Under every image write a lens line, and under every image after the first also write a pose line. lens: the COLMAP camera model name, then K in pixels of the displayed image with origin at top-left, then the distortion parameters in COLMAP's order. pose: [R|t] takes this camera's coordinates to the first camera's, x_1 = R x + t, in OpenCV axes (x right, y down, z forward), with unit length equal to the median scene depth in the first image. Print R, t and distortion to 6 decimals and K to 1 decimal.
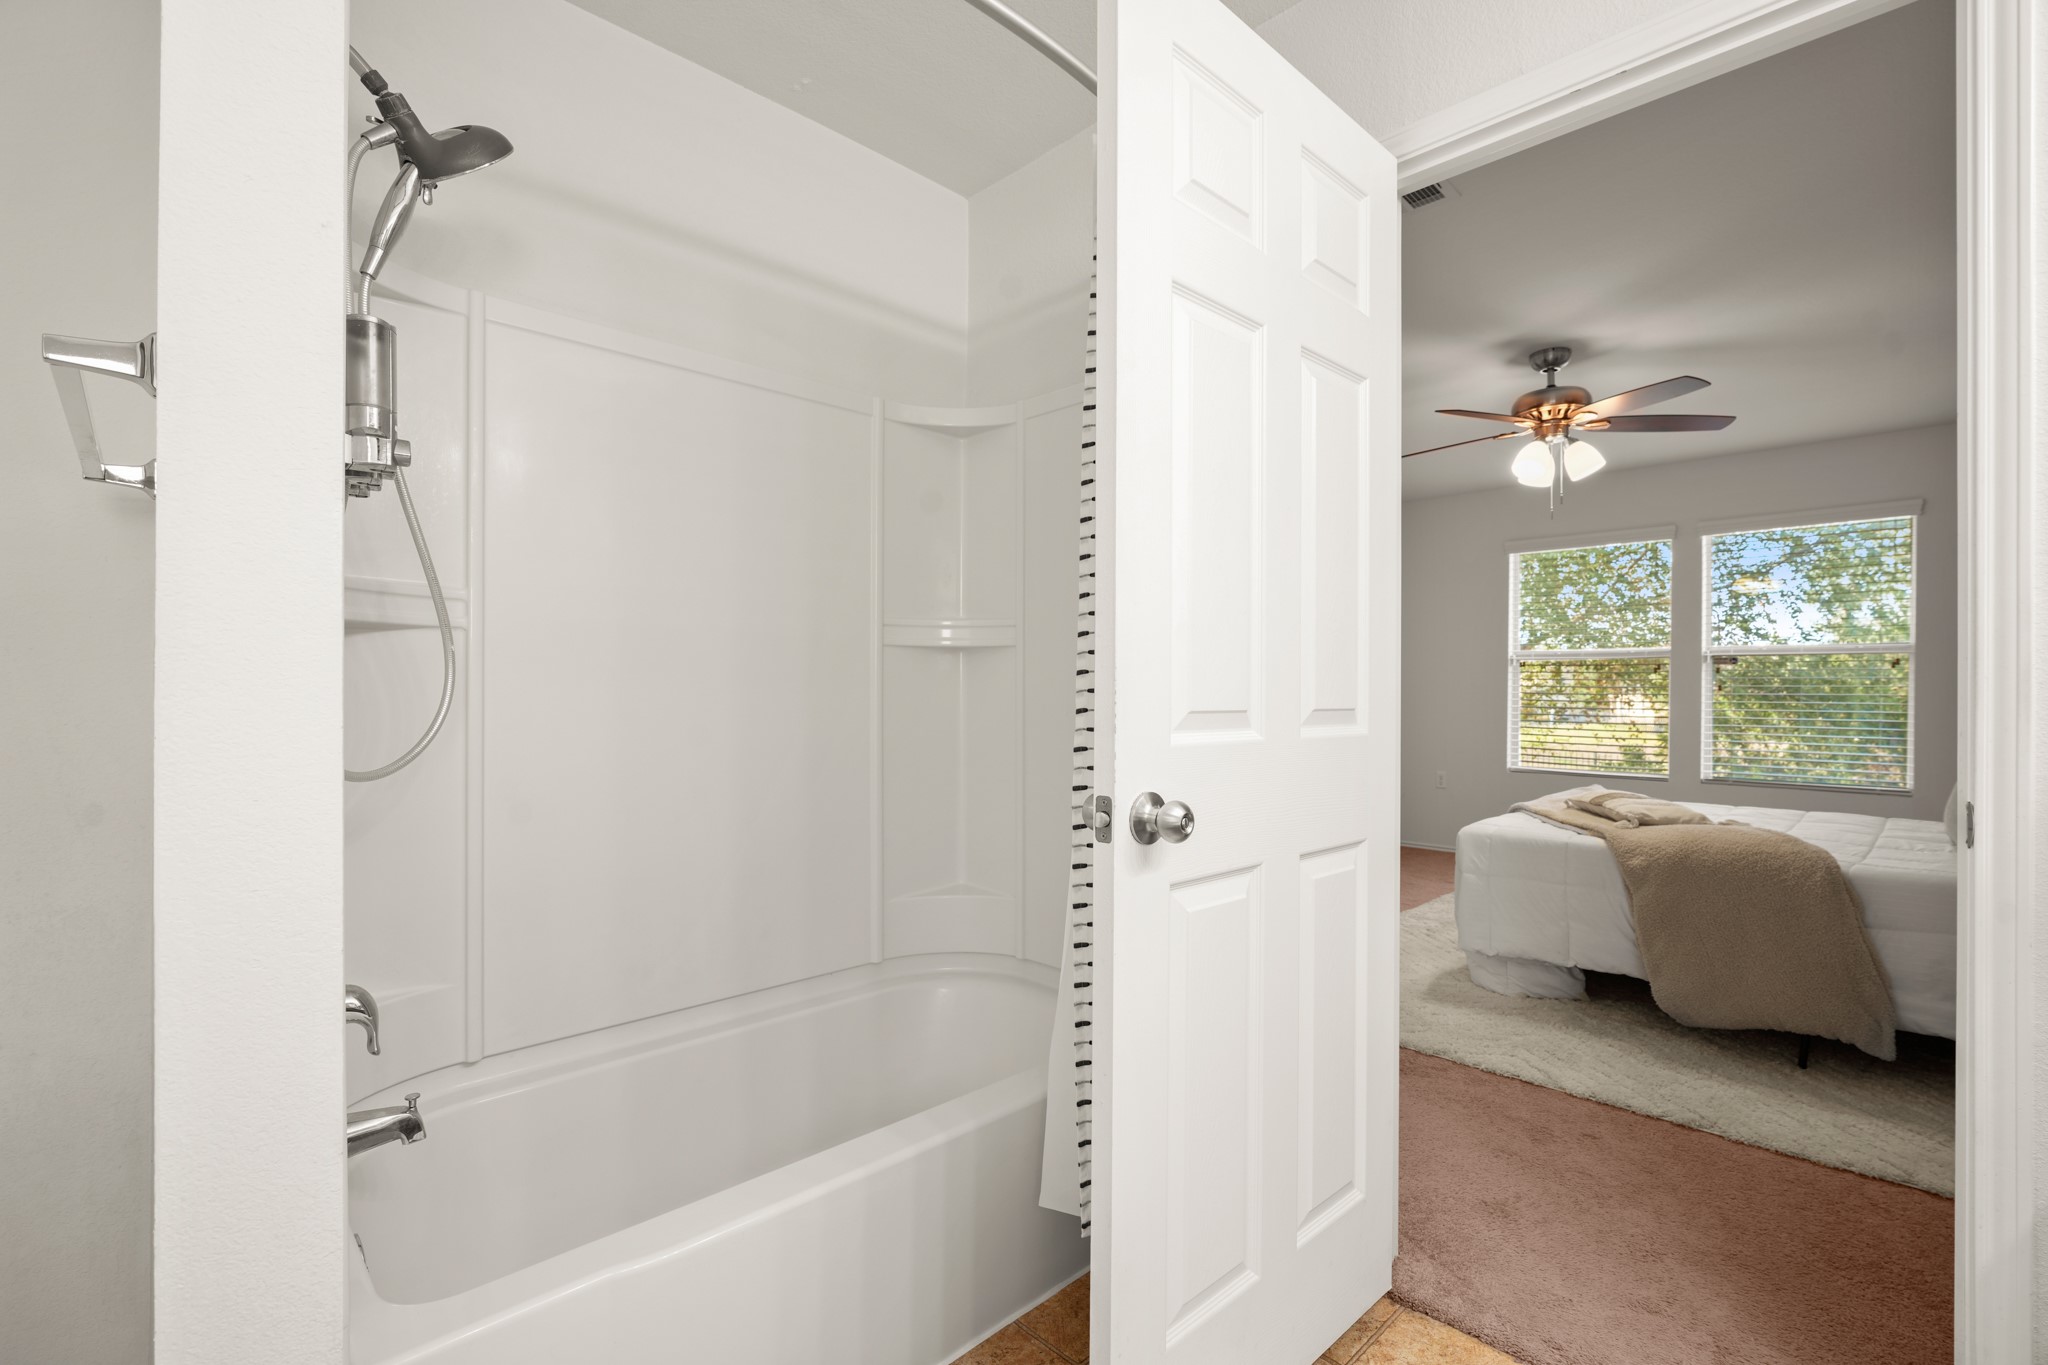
lens RADIAL K [[920.3, 0, 1024.0], [0, 920.3, 682.5], [0, 0, 1]] dist [0.018130, 0.000025]
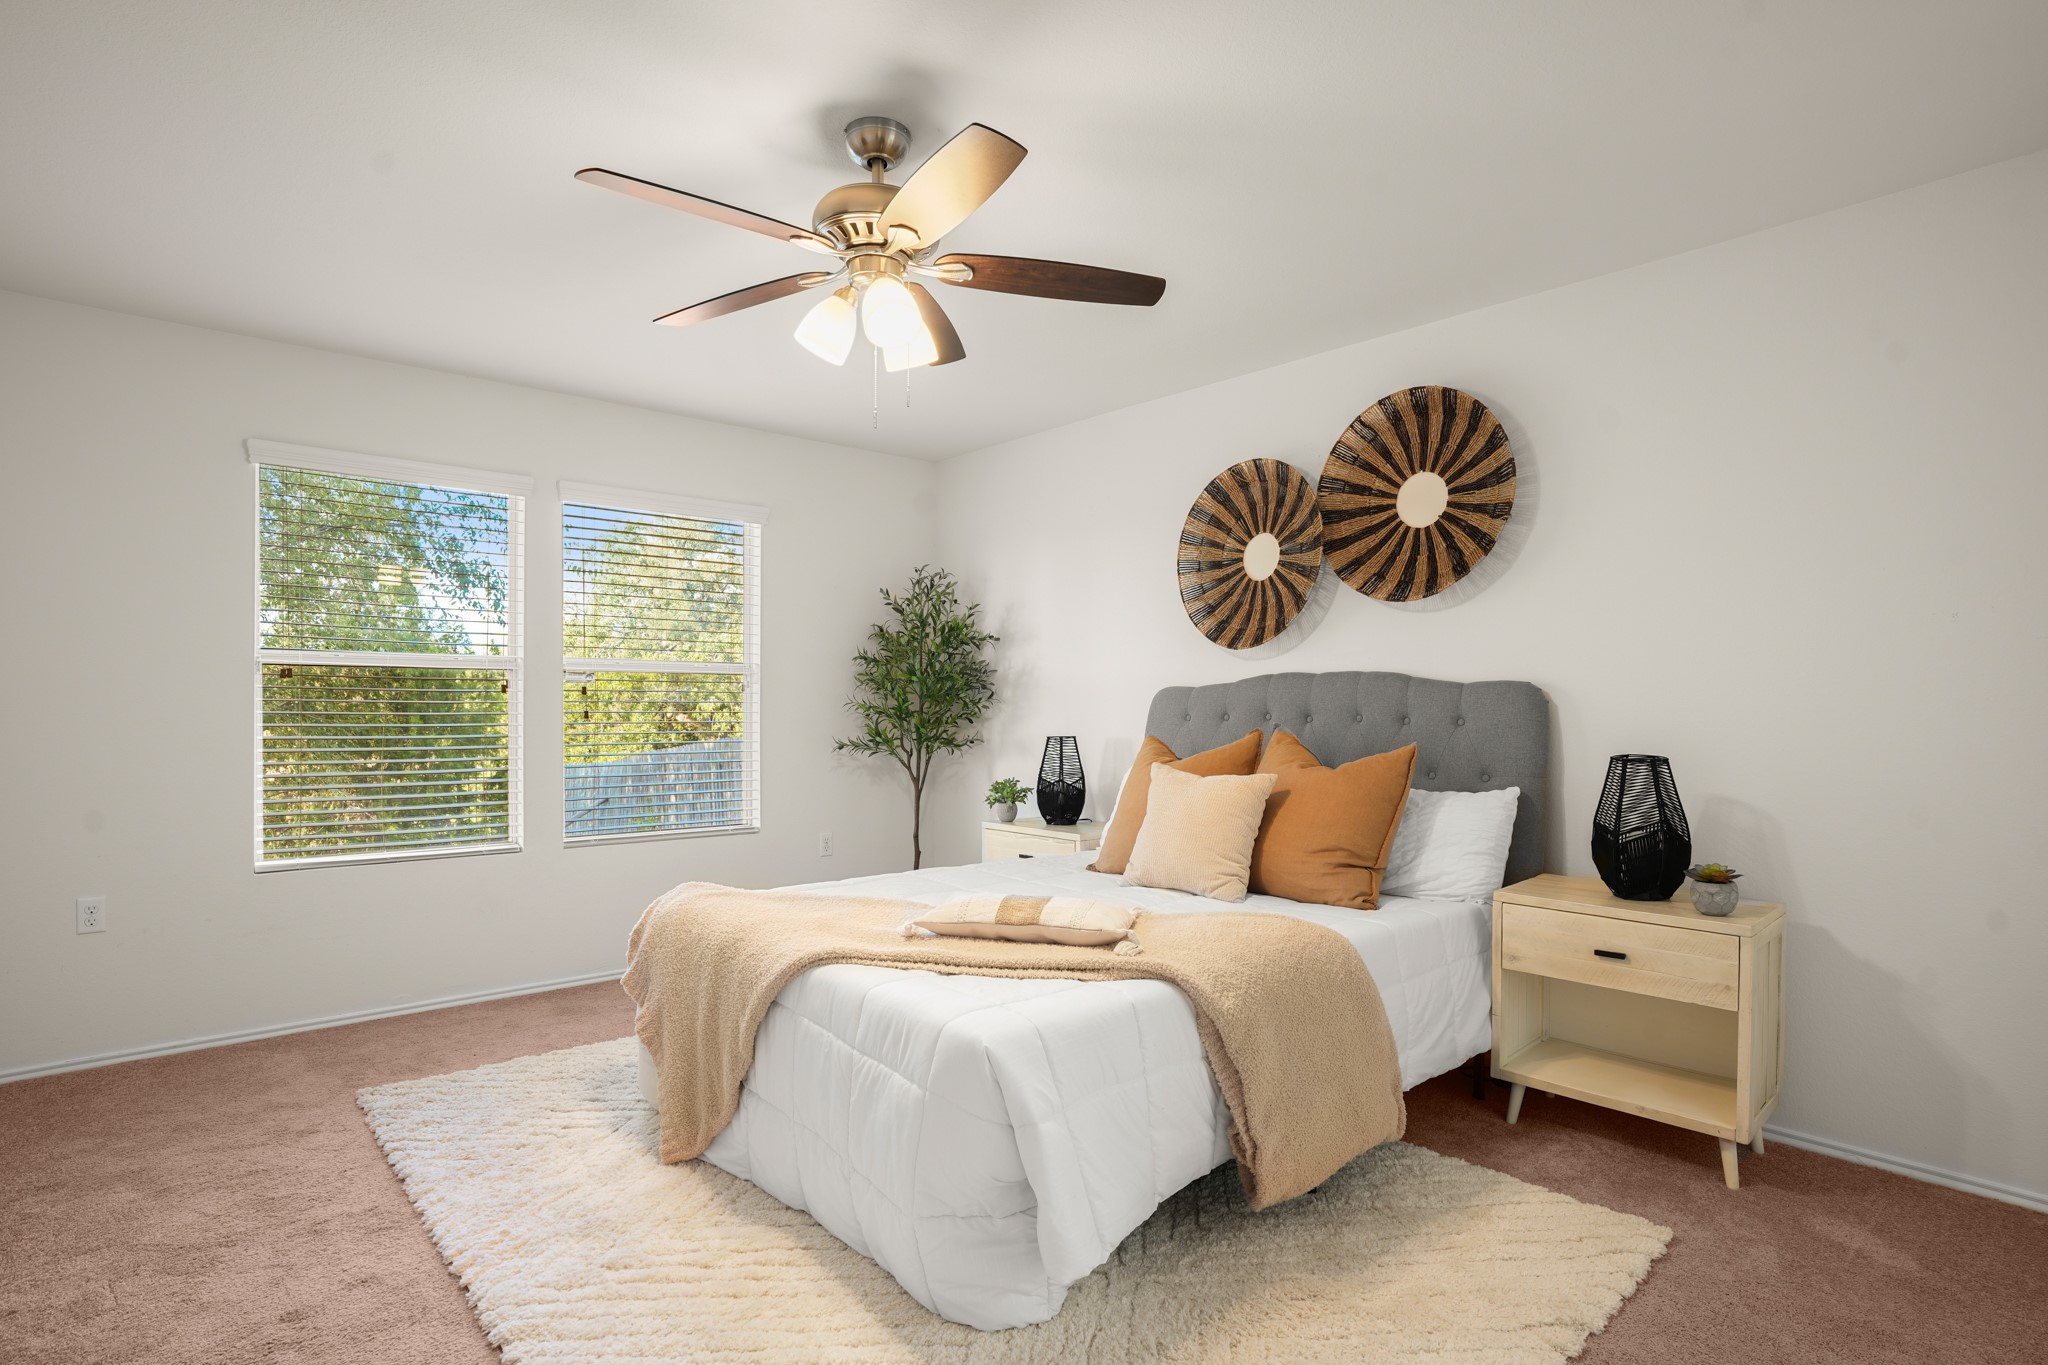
lens RADIAL K [[1088.9, 0, 1024.0], [0, 1088.9, 682.5], [0, 0, 1]] dist [-0.000370, 0.000007]
pose [[0.059313, 0.020374, 0.998032, -0.065997], [-0.001840, 0.999792, -0.020301, -0.003168], [-0.998238, -0.000633, 0.059338, 0.666849]]
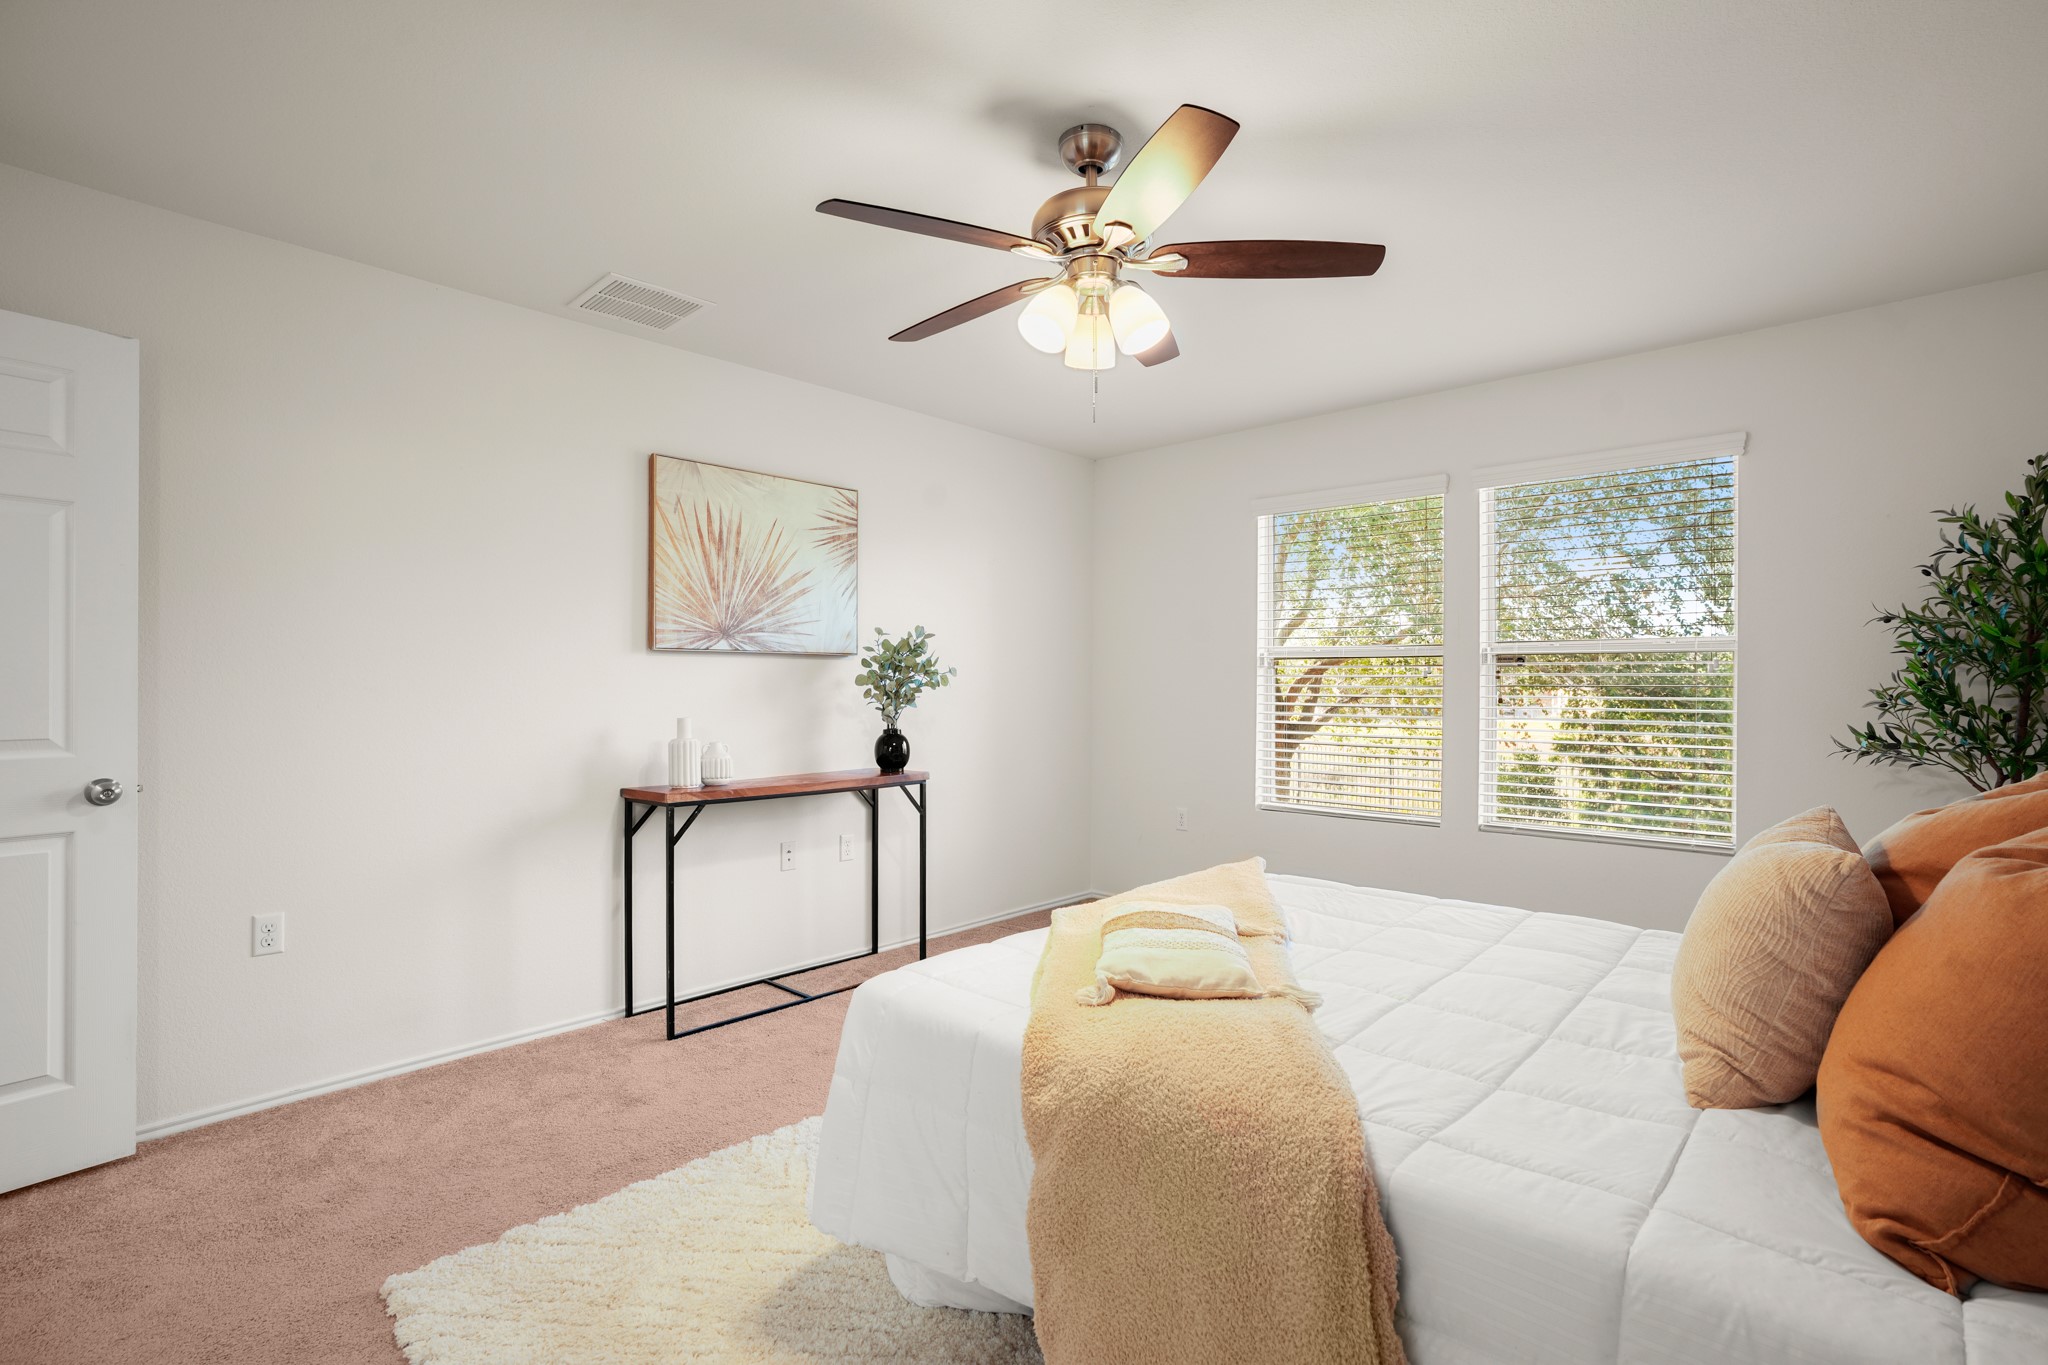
lens RADIAL K [[941.8, 0, 1024.0], [0, 941.8, 682.5], [0, 0, 1]] dist [0.002176, 0.000159]
pose [[0.998741, -0.007565, 0.049598, 0.378543], [0.007520, 0.999971, 0.001096, -0.011415], [-0.049605, -0.000722, 0.998769, 0.314949]]
